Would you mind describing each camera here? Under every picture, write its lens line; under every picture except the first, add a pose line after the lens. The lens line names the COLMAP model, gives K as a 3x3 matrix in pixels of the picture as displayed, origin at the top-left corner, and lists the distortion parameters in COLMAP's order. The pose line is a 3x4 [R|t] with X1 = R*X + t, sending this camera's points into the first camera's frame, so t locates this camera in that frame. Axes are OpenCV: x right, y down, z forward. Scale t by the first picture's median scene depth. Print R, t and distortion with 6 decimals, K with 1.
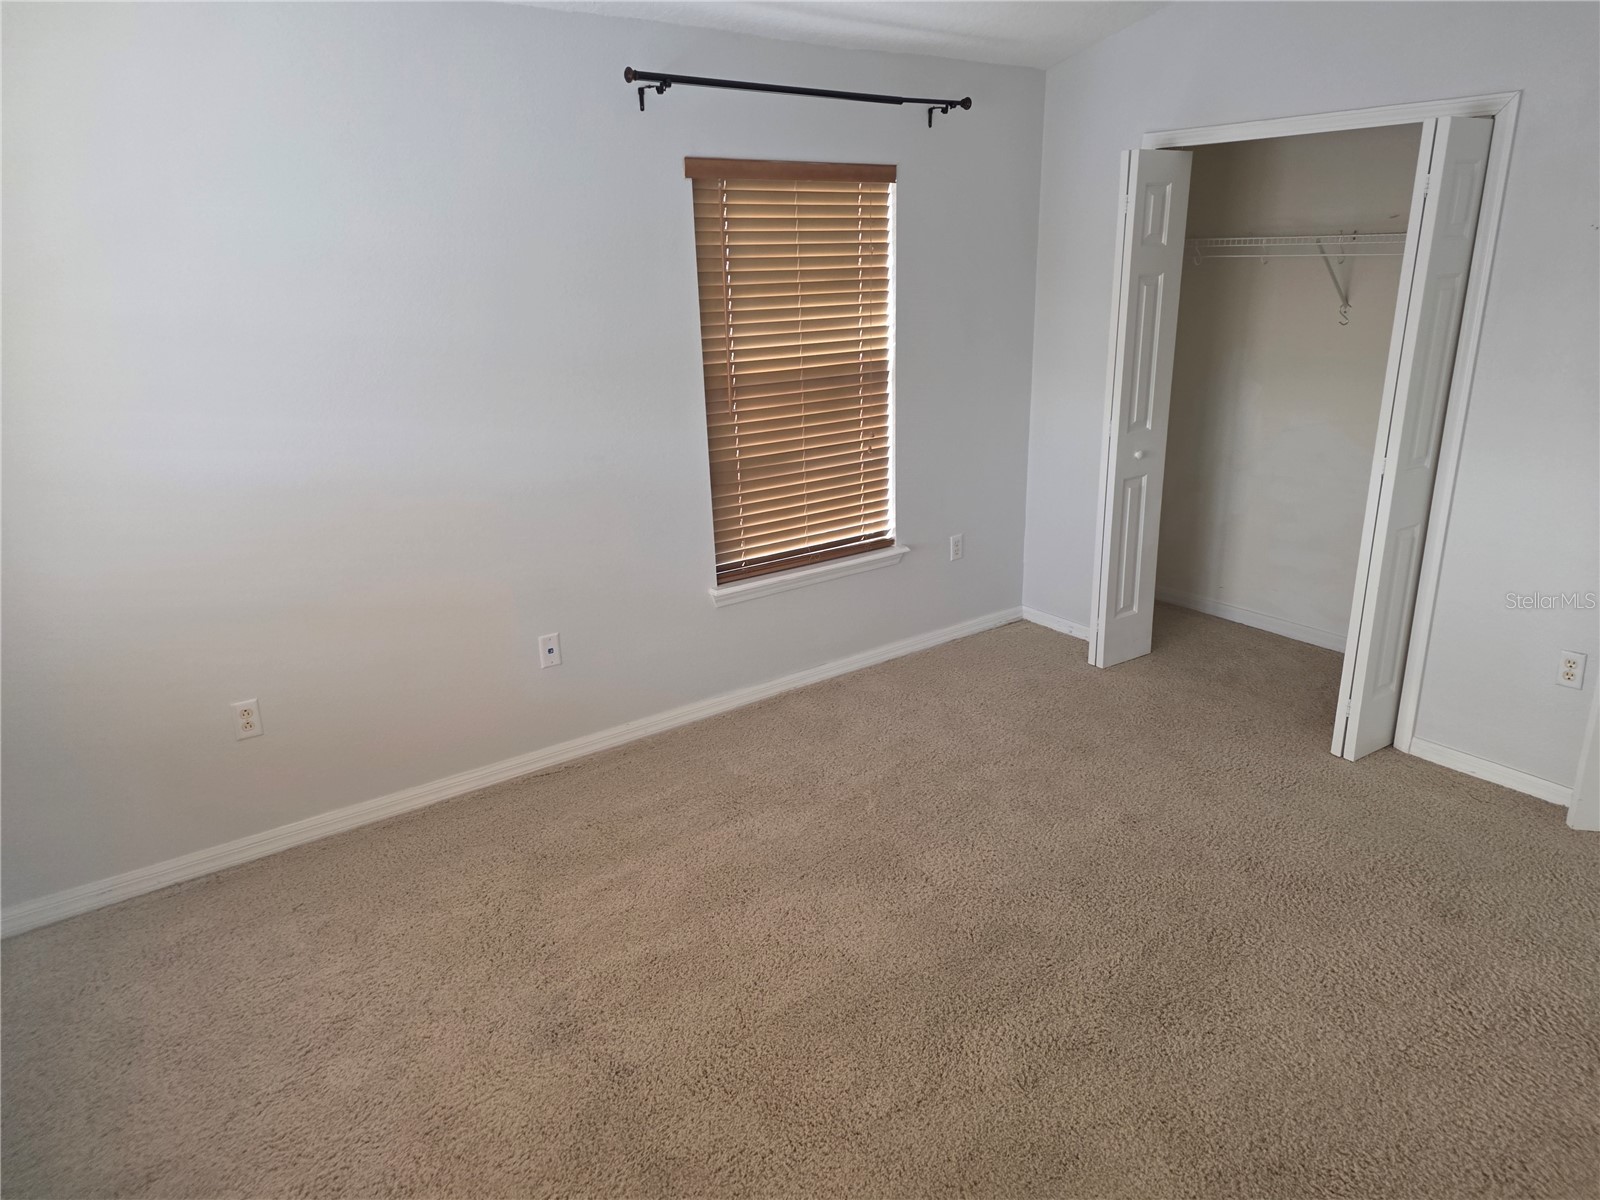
lens RADIAL K [[1061.3, 0, 791.3], [0, 1061.3, 575.0], [0, 0, 1]] dist [0.110296, -0.102169]
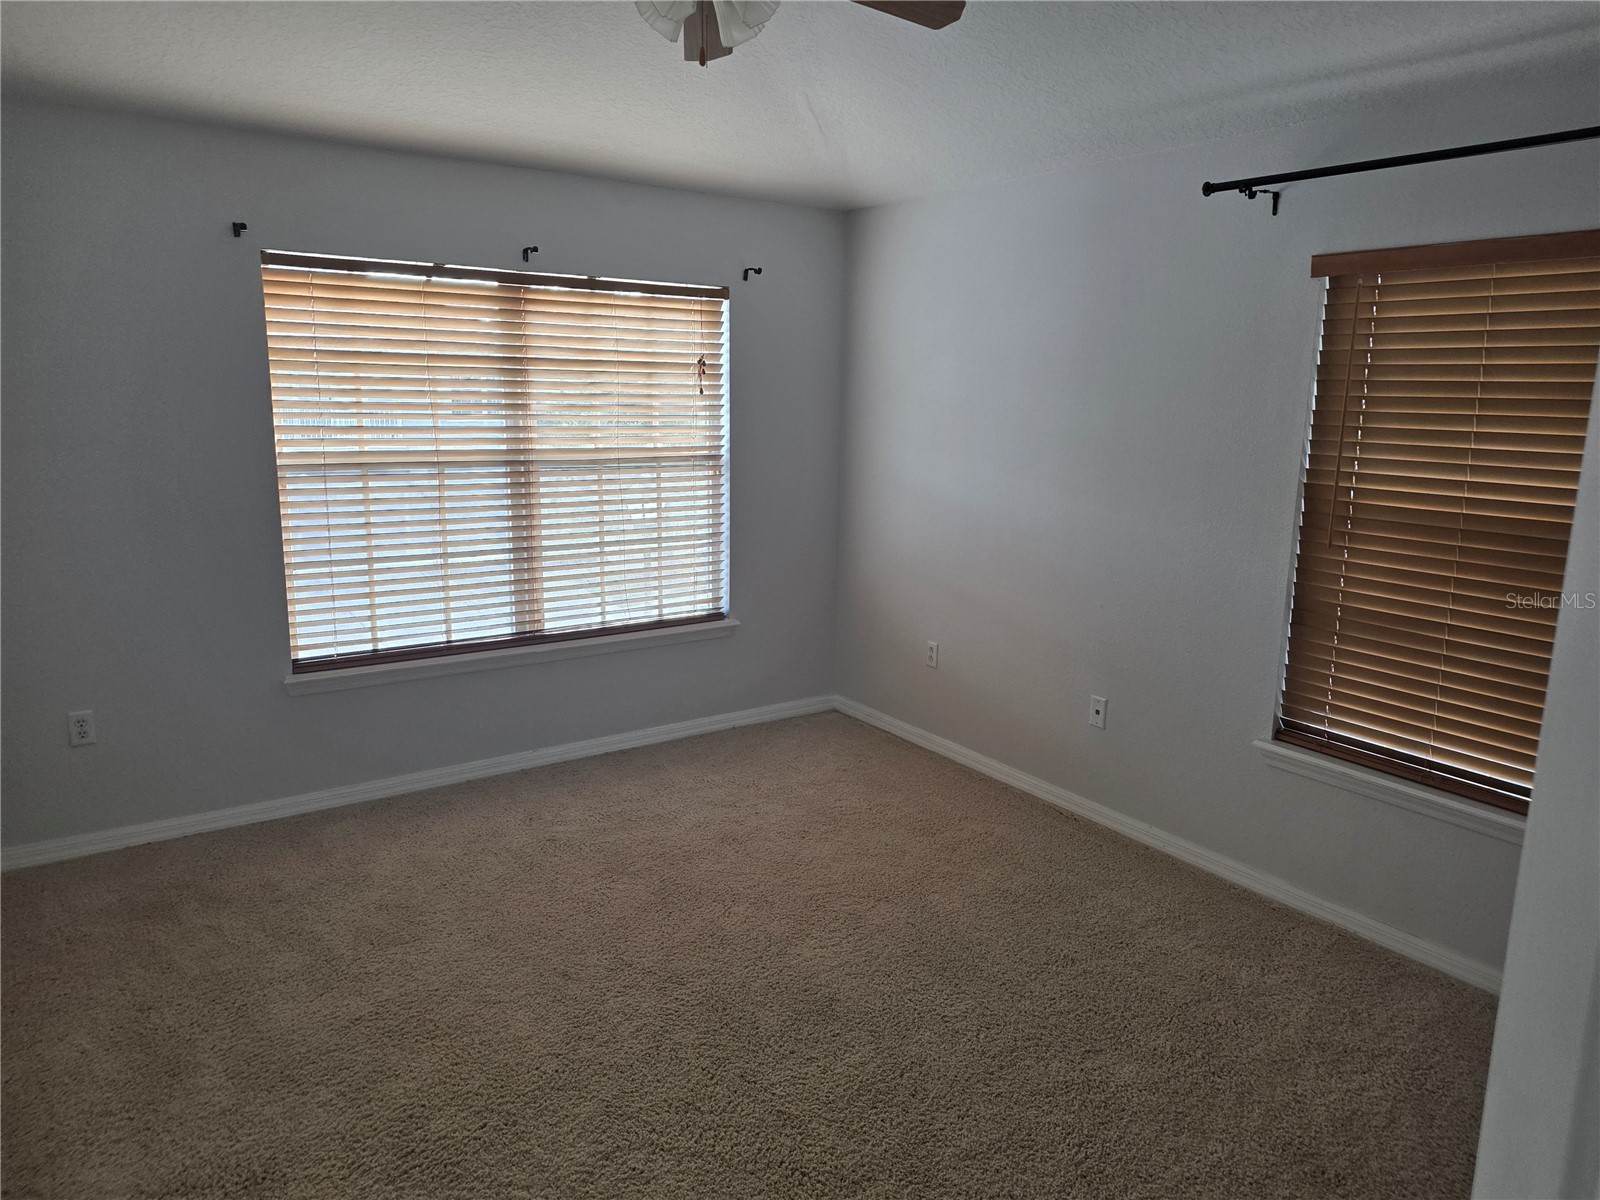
lens RADIAL K [[1061.3, 0, 791.3], [0, 1061.3, 575.0], [0, 0, 1]] dist [0.110296, -0.102169]
pose [[-0.021064, 0.196677, -0.980242, 0.777428], [-0.308357, 0.931383, 0.193500, -0.164266], [0.951037, 0.306341, 0.041028, 0.574453]]
